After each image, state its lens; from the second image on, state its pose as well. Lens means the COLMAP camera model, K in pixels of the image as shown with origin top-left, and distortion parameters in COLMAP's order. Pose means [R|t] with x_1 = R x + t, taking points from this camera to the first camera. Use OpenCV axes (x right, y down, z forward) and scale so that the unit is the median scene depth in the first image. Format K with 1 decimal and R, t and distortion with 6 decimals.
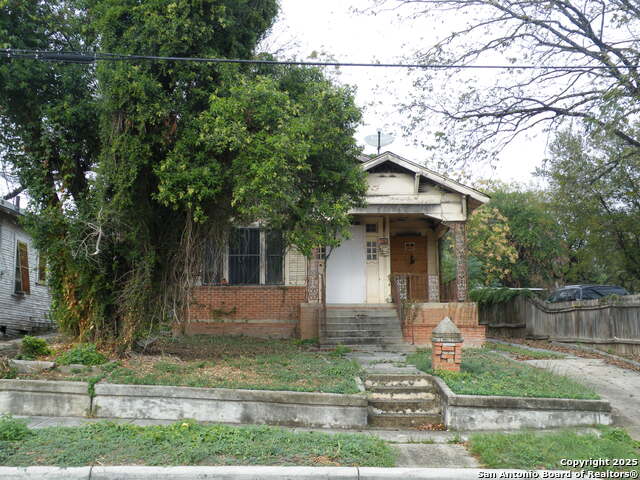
lens RADIAL K [[767.0, 0, 319.5], [0, 767.0, 241.3], [0, 0, 1]] dist [0.016152, 0.000000]
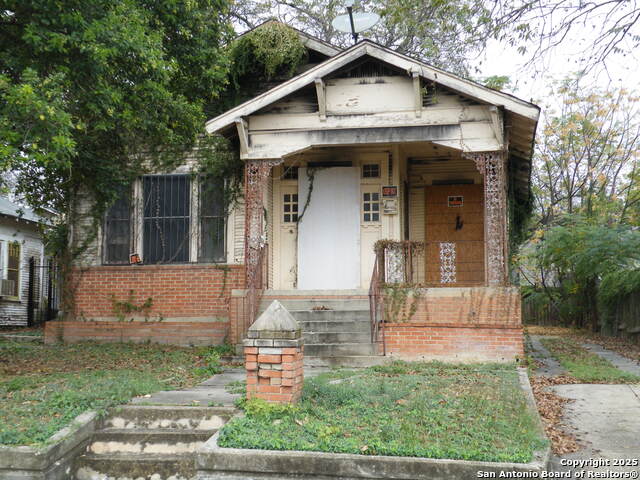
lens RADIAL K [[1034.4, 0, 321.7], [0, 1034.4, 238.2], [0, 0, 1]] dist [0.191433, 0.000000]
pose [[0.982353, -0.017355, -0.186231, 0.201774], [0.020289, 0.999698, 0.013861, 0.027454], [0.185934, -0.017395, 0.982408, 0.176045]]
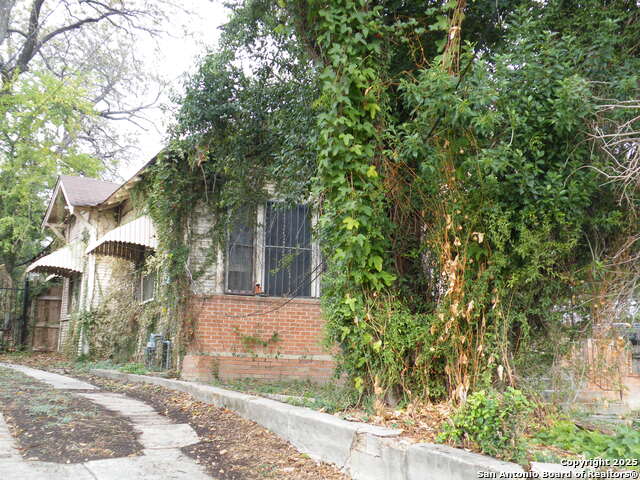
lens RADIAL K [[851.5, 0, 320.7], [0, 851.5, 240.0], [0, 0, 1]] dist [0.010832, 0.000000]
pose [[0.906544, 0.082693, 0.413933, -0.372638], [-0.070291, 0.996505, -0.045134, 0.042786], [-0.416219, 0.011820, 0.909188, 0.395867]]
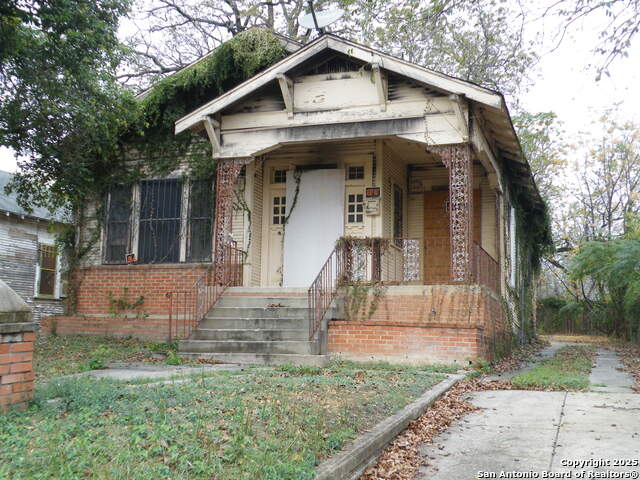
lens RADIAL K [[813.6, 0, 317.3], [0, 813.6, 238.5], [0, 0, 1]] dist [0.067144, 0.000000]
pose [[0.940219, -0.024089, -0.339716, 0.289115], [0.017280, 0.999585, -0.023055, 0.056650], [0.340131, 0.015806, 0.940245, 0.391790]]
